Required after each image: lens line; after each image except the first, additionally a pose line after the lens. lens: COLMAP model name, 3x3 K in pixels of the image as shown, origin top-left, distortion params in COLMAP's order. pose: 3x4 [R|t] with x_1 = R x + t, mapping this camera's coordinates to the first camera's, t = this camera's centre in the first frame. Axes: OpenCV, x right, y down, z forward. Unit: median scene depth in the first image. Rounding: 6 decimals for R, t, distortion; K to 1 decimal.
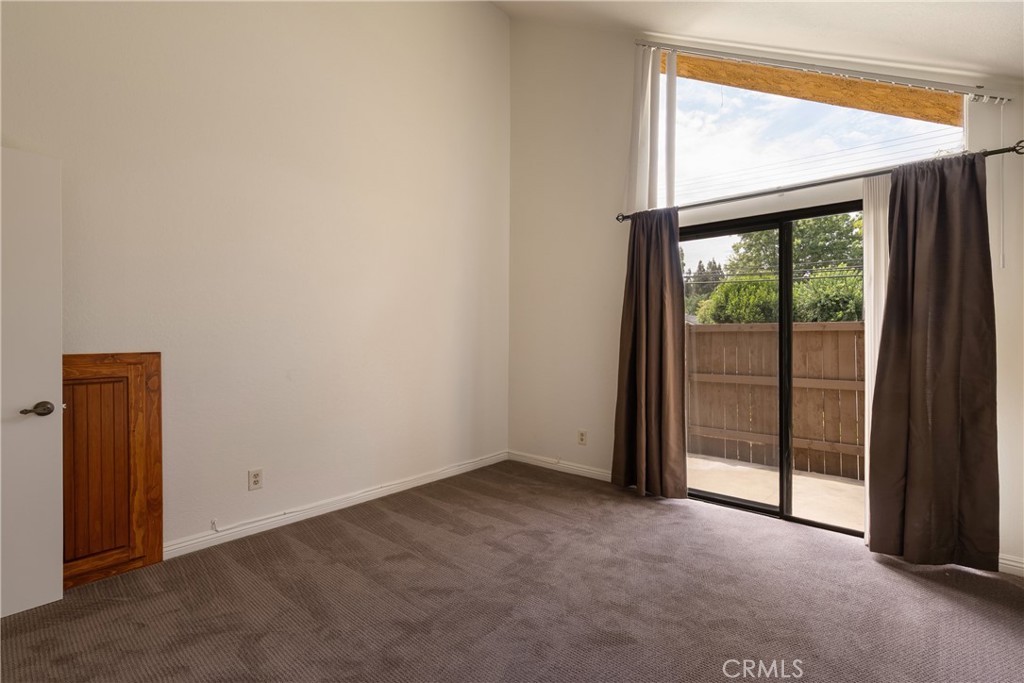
lens RADIAL K [[467.3, 0, 514.7], [0, 467.3, 341.1], [0, 0, 1]] dist [-0.001428, 0.000316]
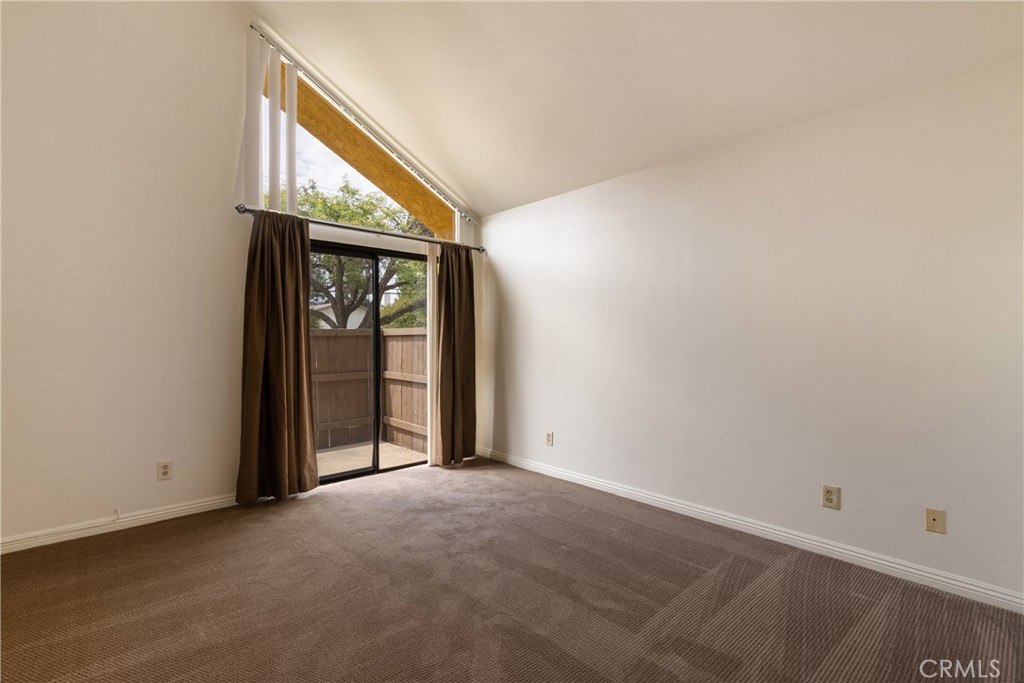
lens RADIAL K [[471.2, 0, 513.9], [0, 471.2, 342.6], [0, 0, 1]] dist [-0.001201, 0.000723]
pose [[0.103449, -0.004730, 0.994624, -0.702421], [0.009656, 0.999946, 0.003751, -0.002358], [-0.994588, 0.009216, 0.103489, 0.427894]]
